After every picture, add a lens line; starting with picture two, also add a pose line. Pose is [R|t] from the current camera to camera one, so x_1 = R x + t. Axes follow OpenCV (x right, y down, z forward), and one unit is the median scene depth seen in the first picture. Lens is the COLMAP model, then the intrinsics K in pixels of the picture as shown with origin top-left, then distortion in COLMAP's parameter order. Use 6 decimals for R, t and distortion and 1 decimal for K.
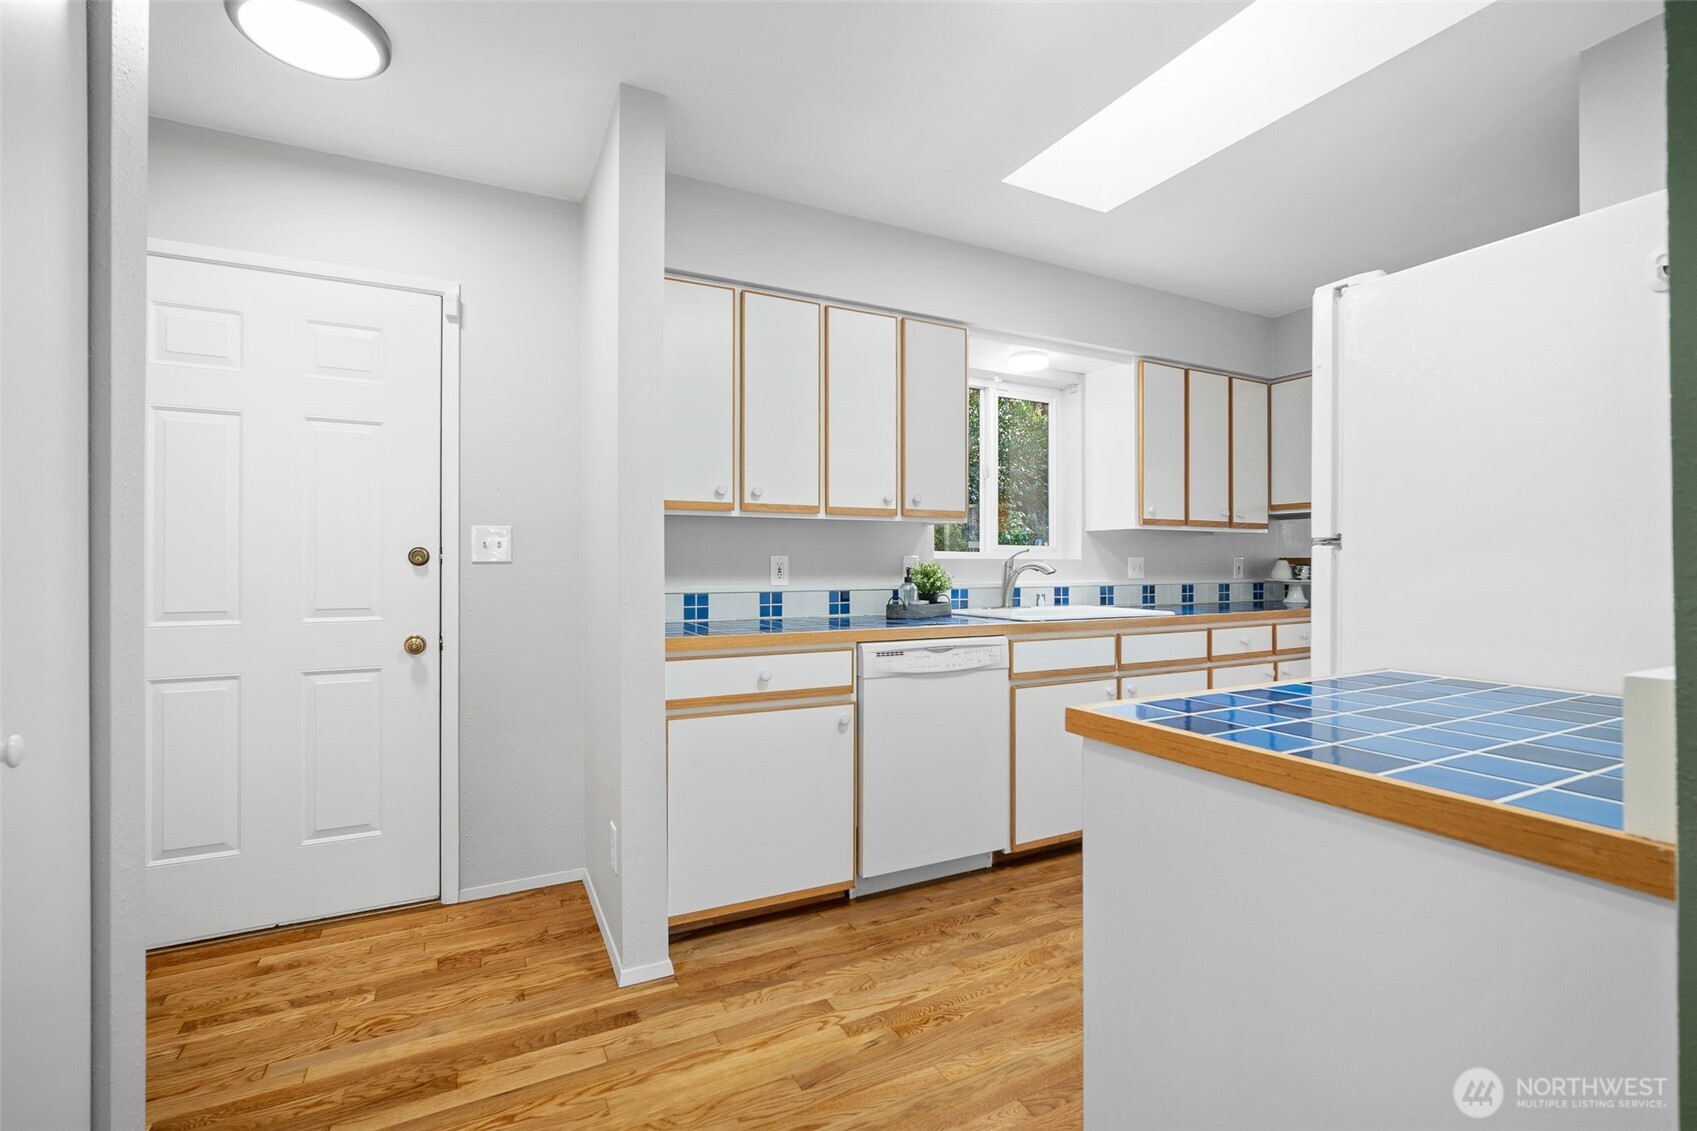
lens RADIAL K [[811.1, 0, 861.3], [0, 811.1, 559.8], [0, 0, 1]] dist [-0.000530, -0.000028]
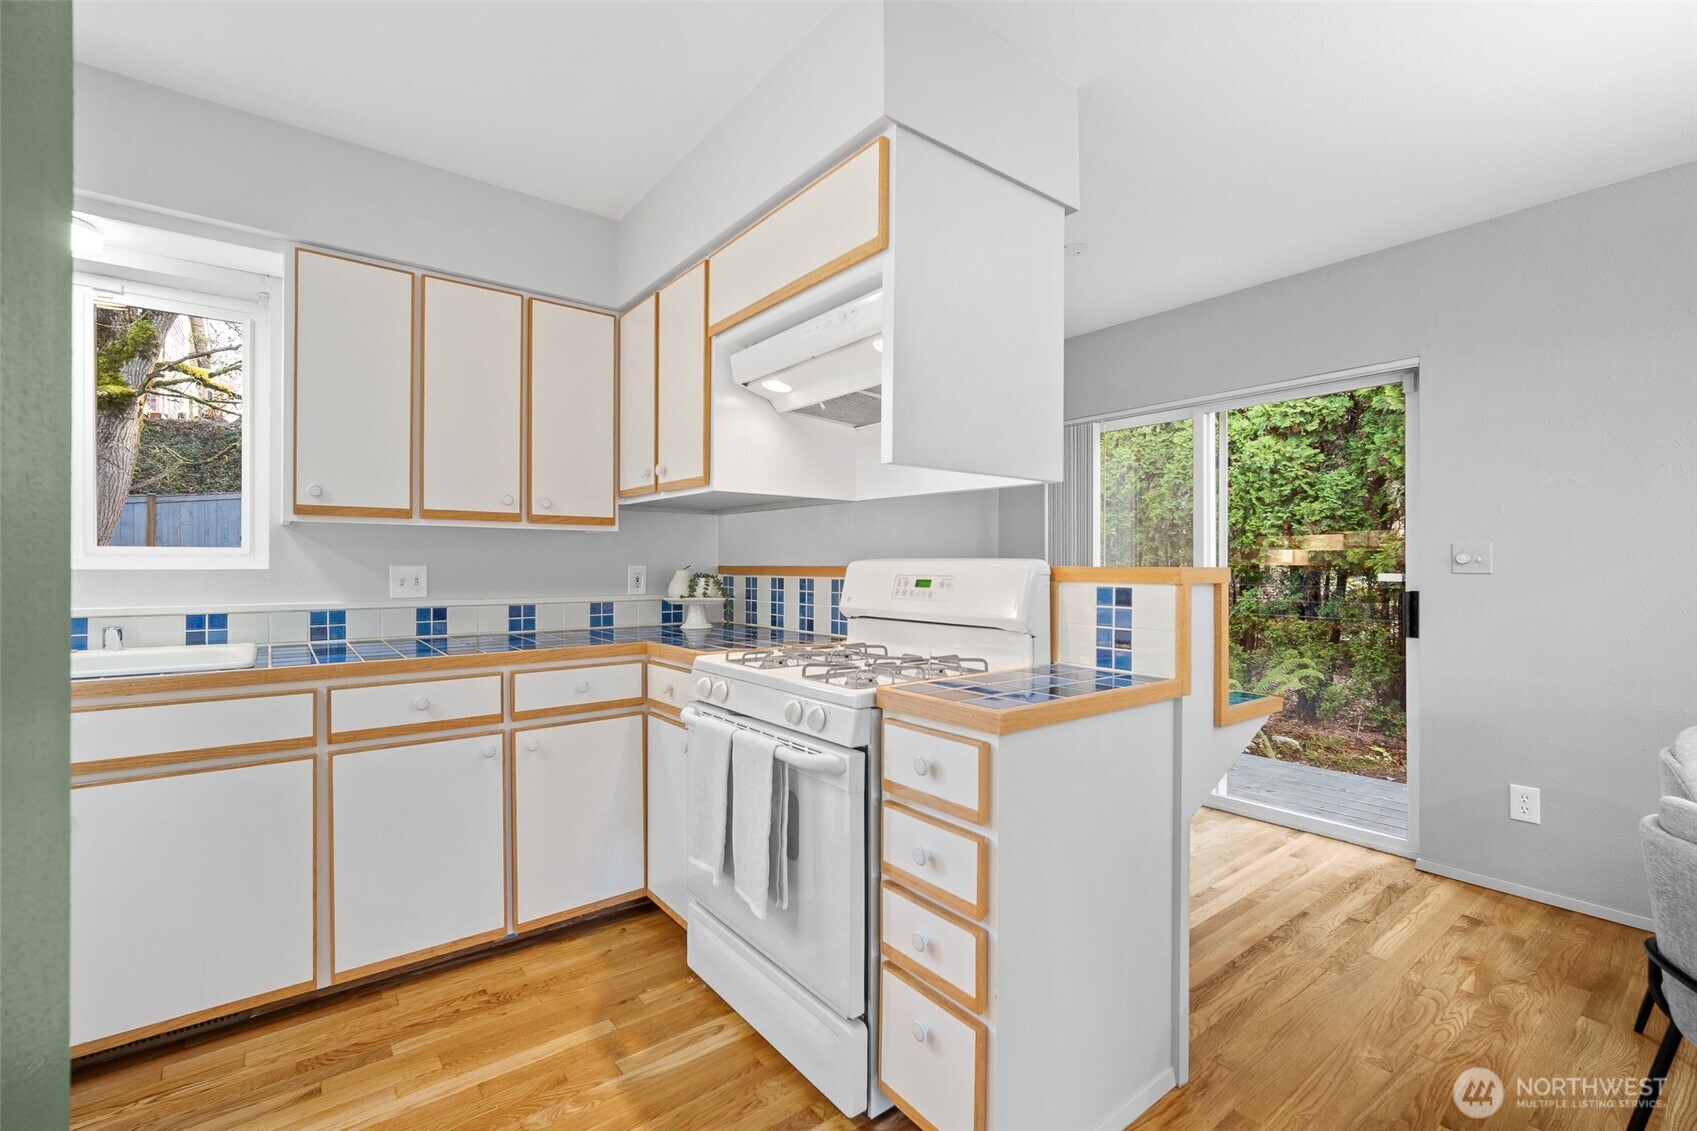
lens RADIAL K [[740.4, 0, 853.2], [0, 740.4, 568.8], [0, 0, 1]] dist [-0.013372, 0.003519]
pose [[0.987874, -0.004882, 0.155182, 0.611237], [0.005136, 0.999986, -0.001233, 0.001533], [-0.155174, 0.002015, 0.987885, 0.342925]]
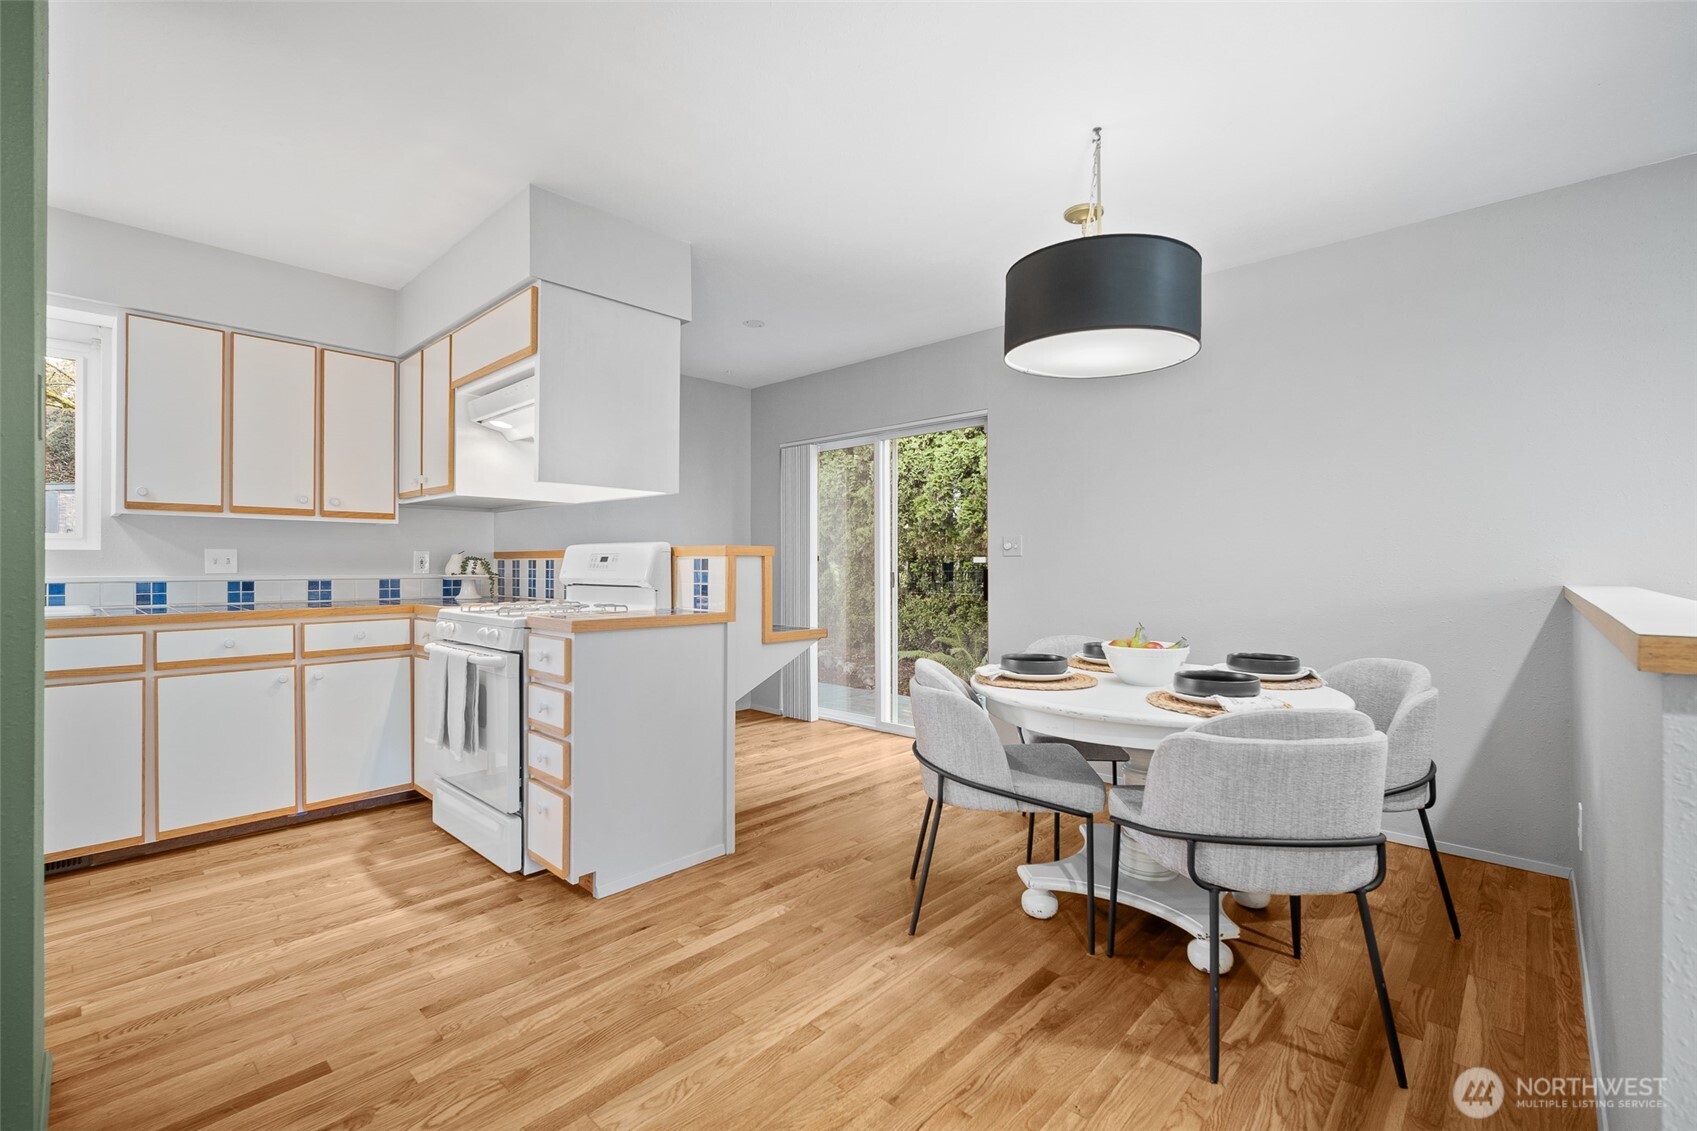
lens RADIAL K [[740.4, 0, 856.6], [0, 740.4, 566.1], [0, 0, 1]] dist [-0.013372, 0.003519]
pose [[0.950841, -0.005614, 0.309629, 0.749669], [0.007171, 0.999967, -0.003891, 0.023115], [-0.309596, 0.005920, 0.950850, 0.035599]]
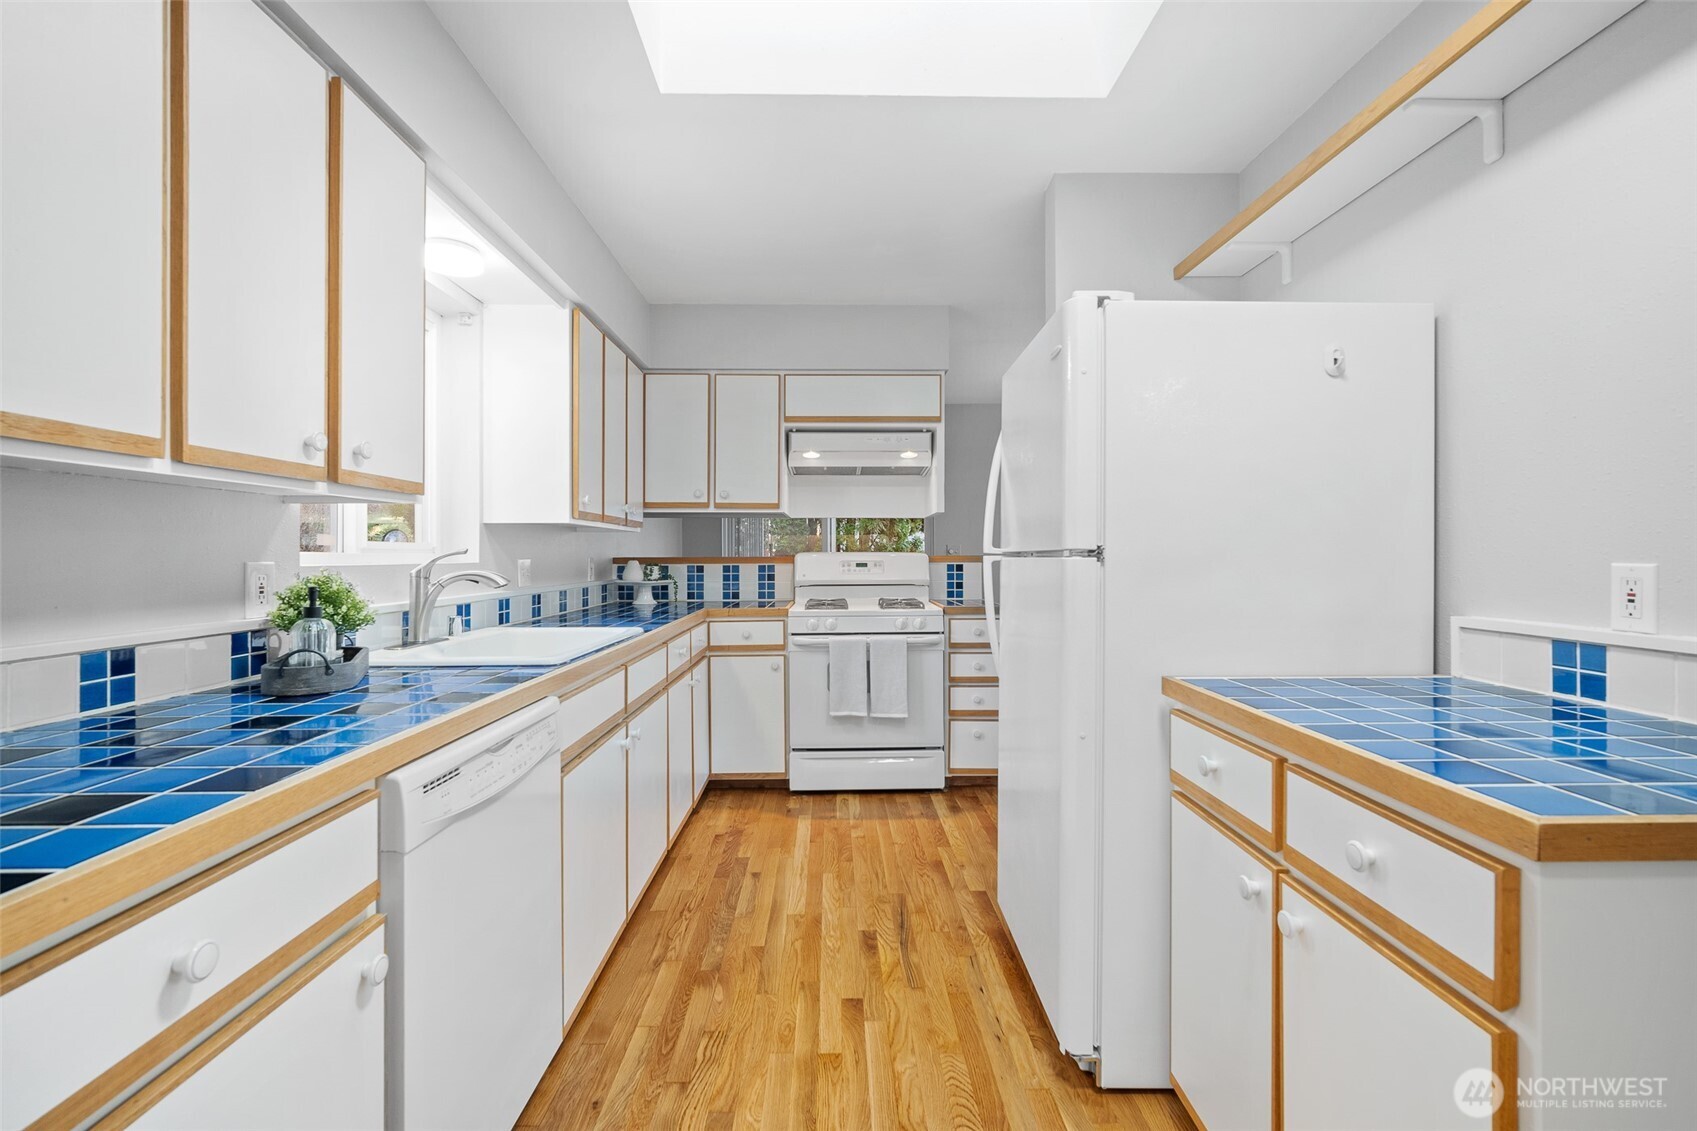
lens RADIAL K [[740.4, 0, 848.4], [0, 740.4, 555.0], [0, 0, 1]] dist [-0.013372, 0.003519]
pose [[0.469036, -0.009424, 0.883129, -0.146255], [0.014077, 0.999896, 0.003193, -0.005540], [-0.883067, 0.010935, 0.469120, 0.390277]]
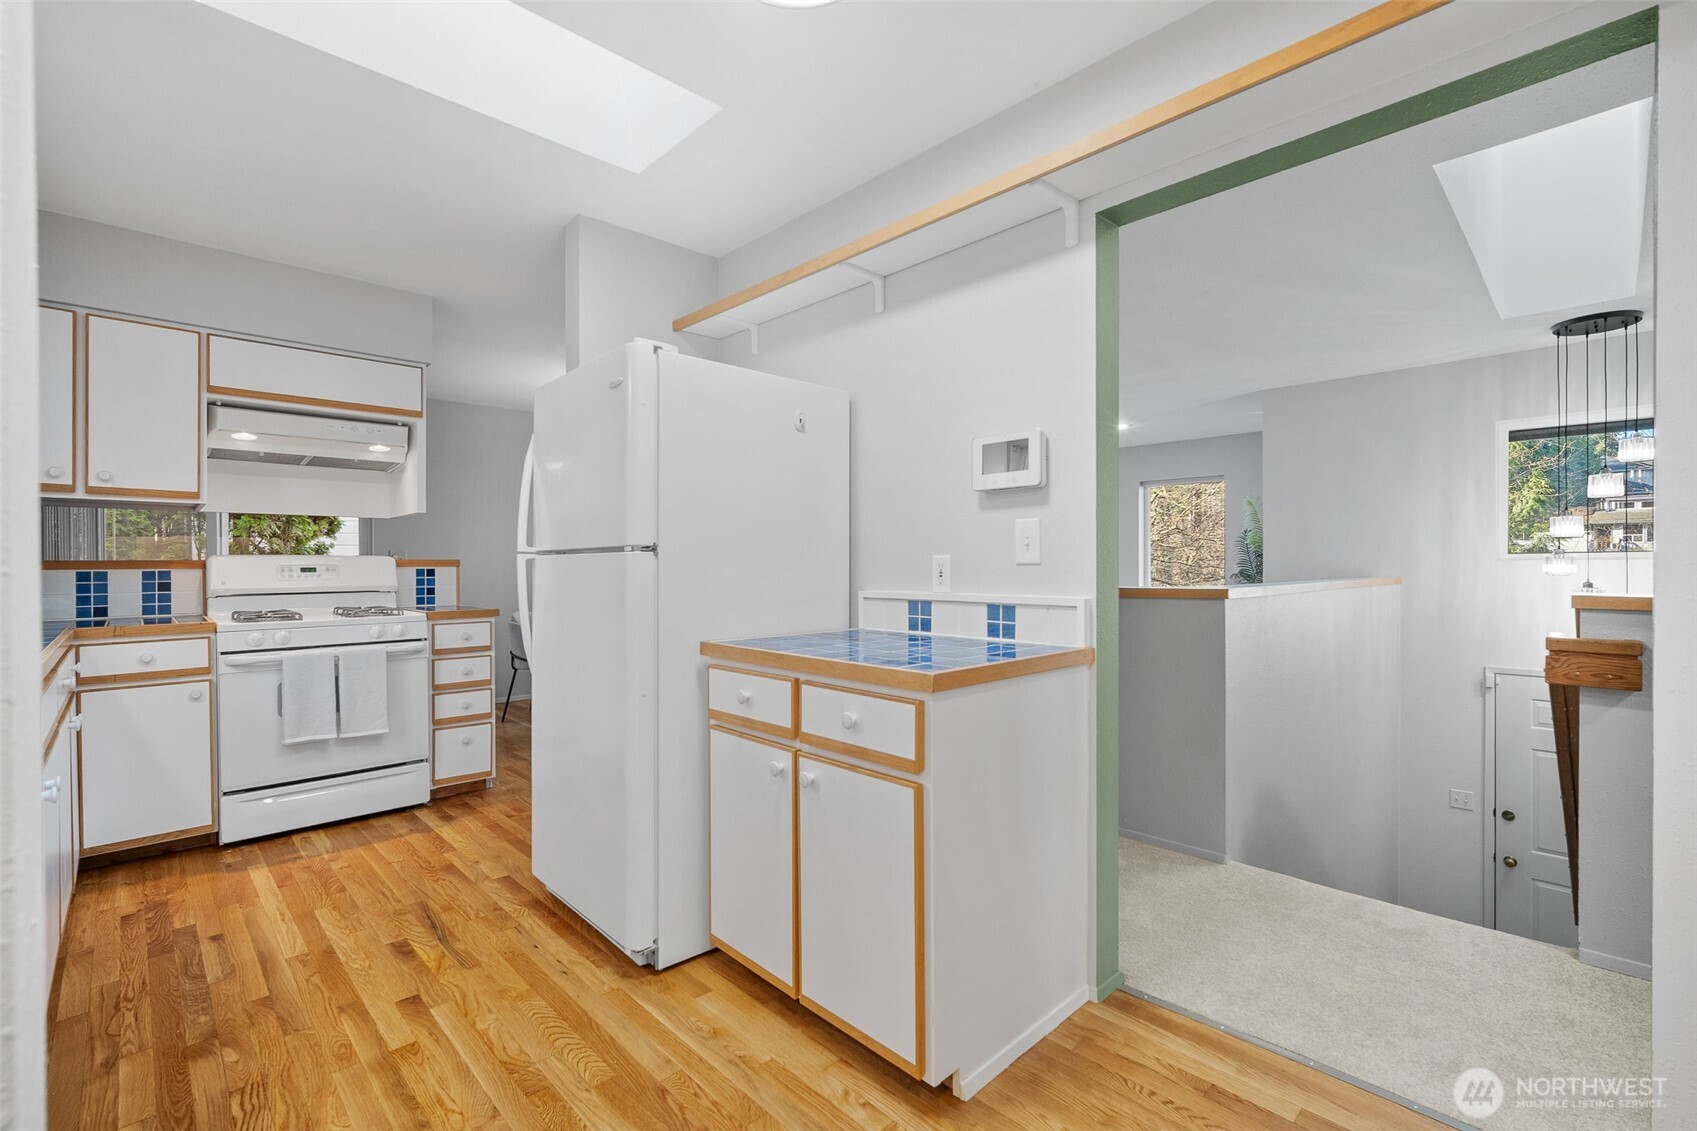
lens RADIAL K [[740.4, 0, 850.9], [0, 740.4, 573.9], [0, 0, 1]] dist [-0.013372, 0.003519]
pose [[-0.261735, -0.019284, 0.964947, -0.247446], [0.011299, 0.999671, 0.023043, 0.003339], [-0.965074, 0.016934, -0.261431, 0.456824]]
